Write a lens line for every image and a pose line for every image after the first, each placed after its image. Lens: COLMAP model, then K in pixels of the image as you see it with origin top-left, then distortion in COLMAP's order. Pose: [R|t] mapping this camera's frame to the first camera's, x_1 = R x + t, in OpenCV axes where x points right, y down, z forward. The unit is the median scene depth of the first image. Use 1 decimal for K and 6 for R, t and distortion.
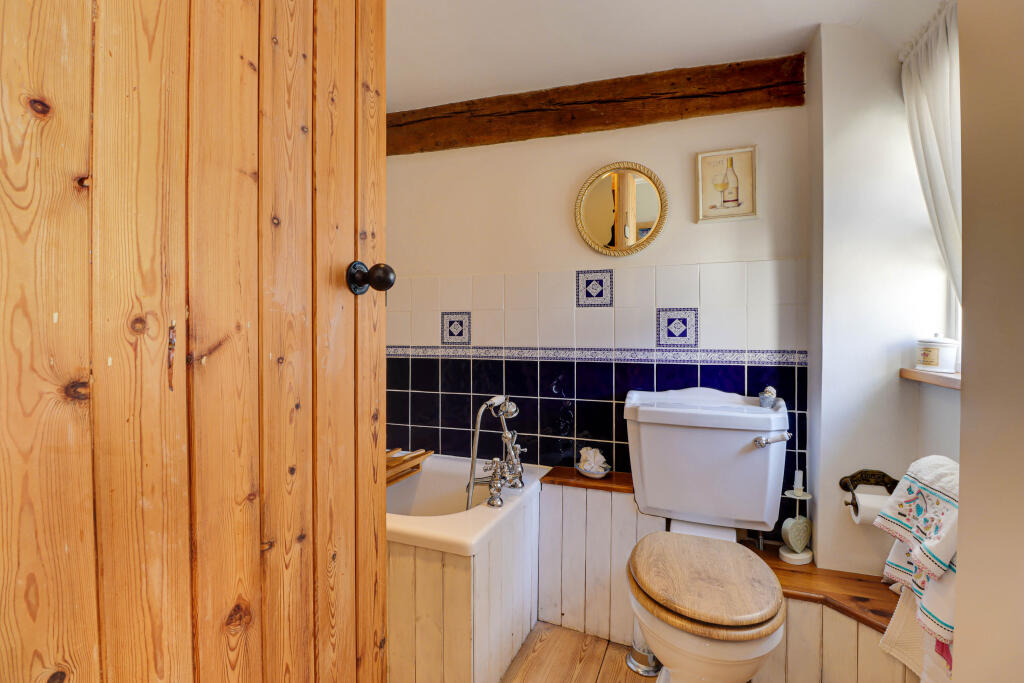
lens RADIAL K [[491.6, 0, 511.5], [0, 491.6, 336.3], [0, 0, 1]] dist [-0.003609, -0.000230]
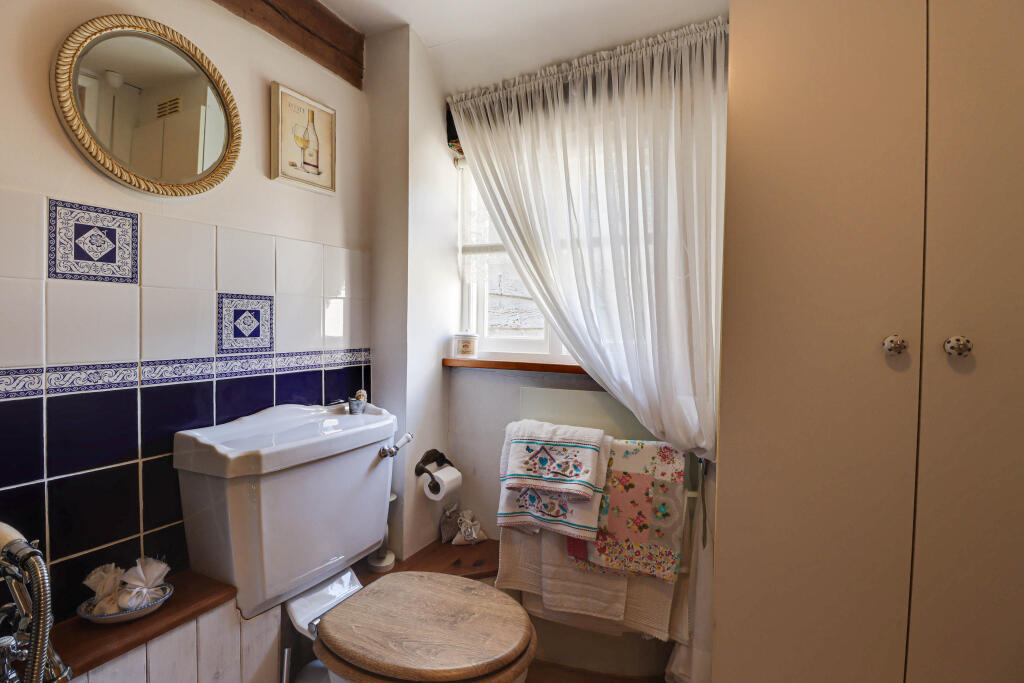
lens RADIAL K [[491.6, 0, 511.3], [0, 491.6, 332.9], [0, 0, 1]] dist [-0.003609, -0.000230]
pose [[0.090537, -0.015481, 0.995773, -0.309878], [0.013287, 0.999809, 0.014336, -0.009857], [-0.995804, 0.011933, 0.090725, 0.584807]]
